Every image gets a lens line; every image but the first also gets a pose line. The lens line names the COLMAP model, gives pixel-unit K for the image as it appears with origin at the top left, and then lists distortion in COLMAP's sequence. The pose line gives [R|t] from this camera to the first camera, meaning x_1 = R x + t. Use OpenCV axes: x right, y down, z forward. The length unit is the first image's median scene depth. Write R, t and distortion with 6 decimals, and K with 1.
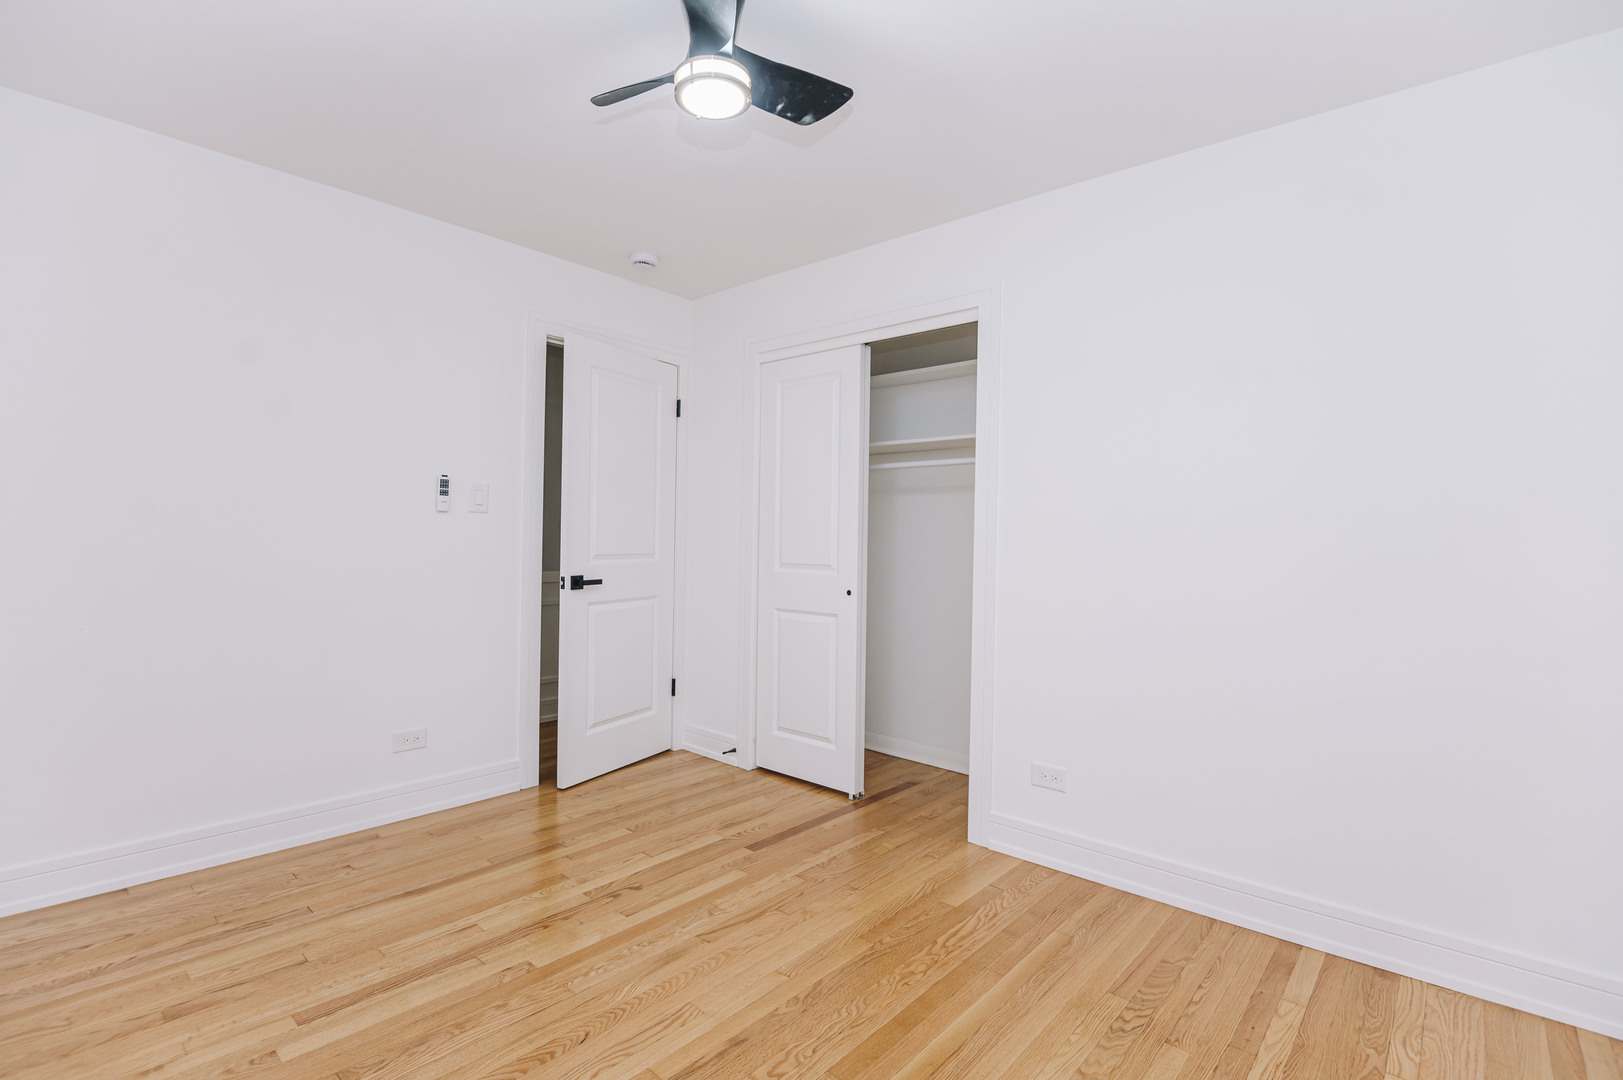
lens RADIAL K [[752.5, 0, 811.2], [0, 752.5, 538.6], [0, 0, 1]] dist [-0.020725, -0.003568]
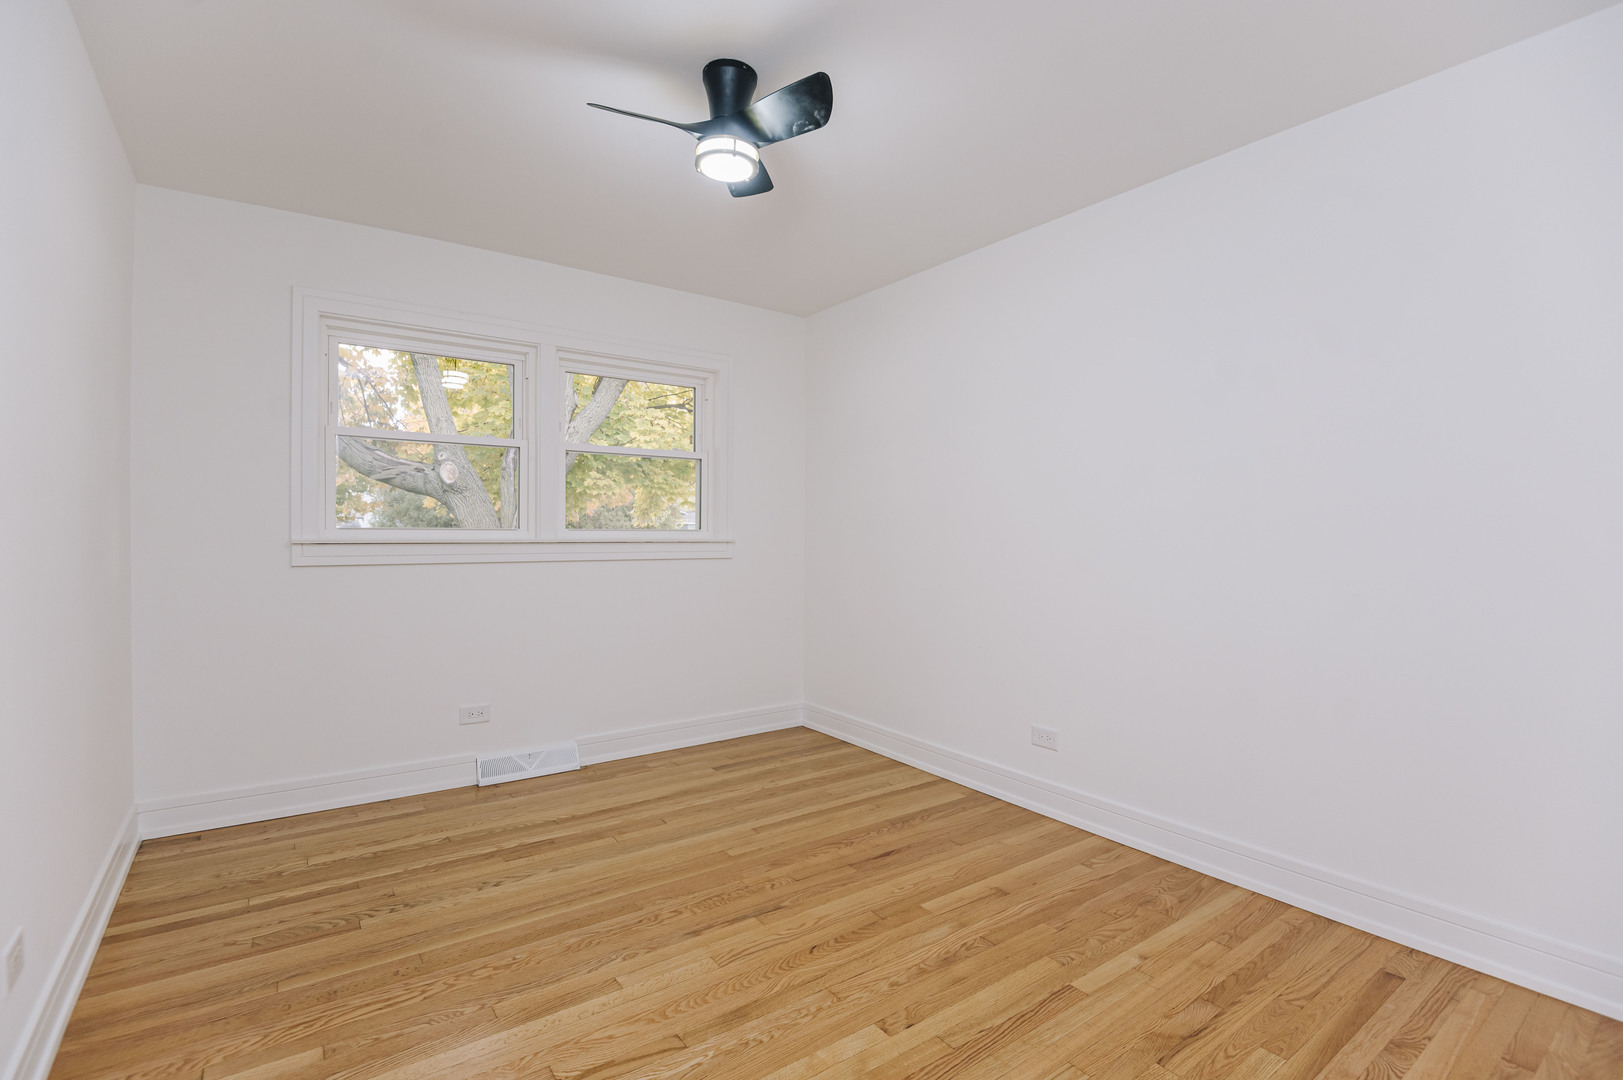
lens RADIAL K [[752.5, 0, 811.7], [0, 752.5, 535.5], [0, 0, 1]] dist [-0.020725, -0.003568]
pose [[-0.976114, -0.027313, 0.215537, -0.500862], [-0.025190, 0.999603, 0.012591, -0.011679], [-0.215795, 0.006861, -0.976415, 2.000519]]
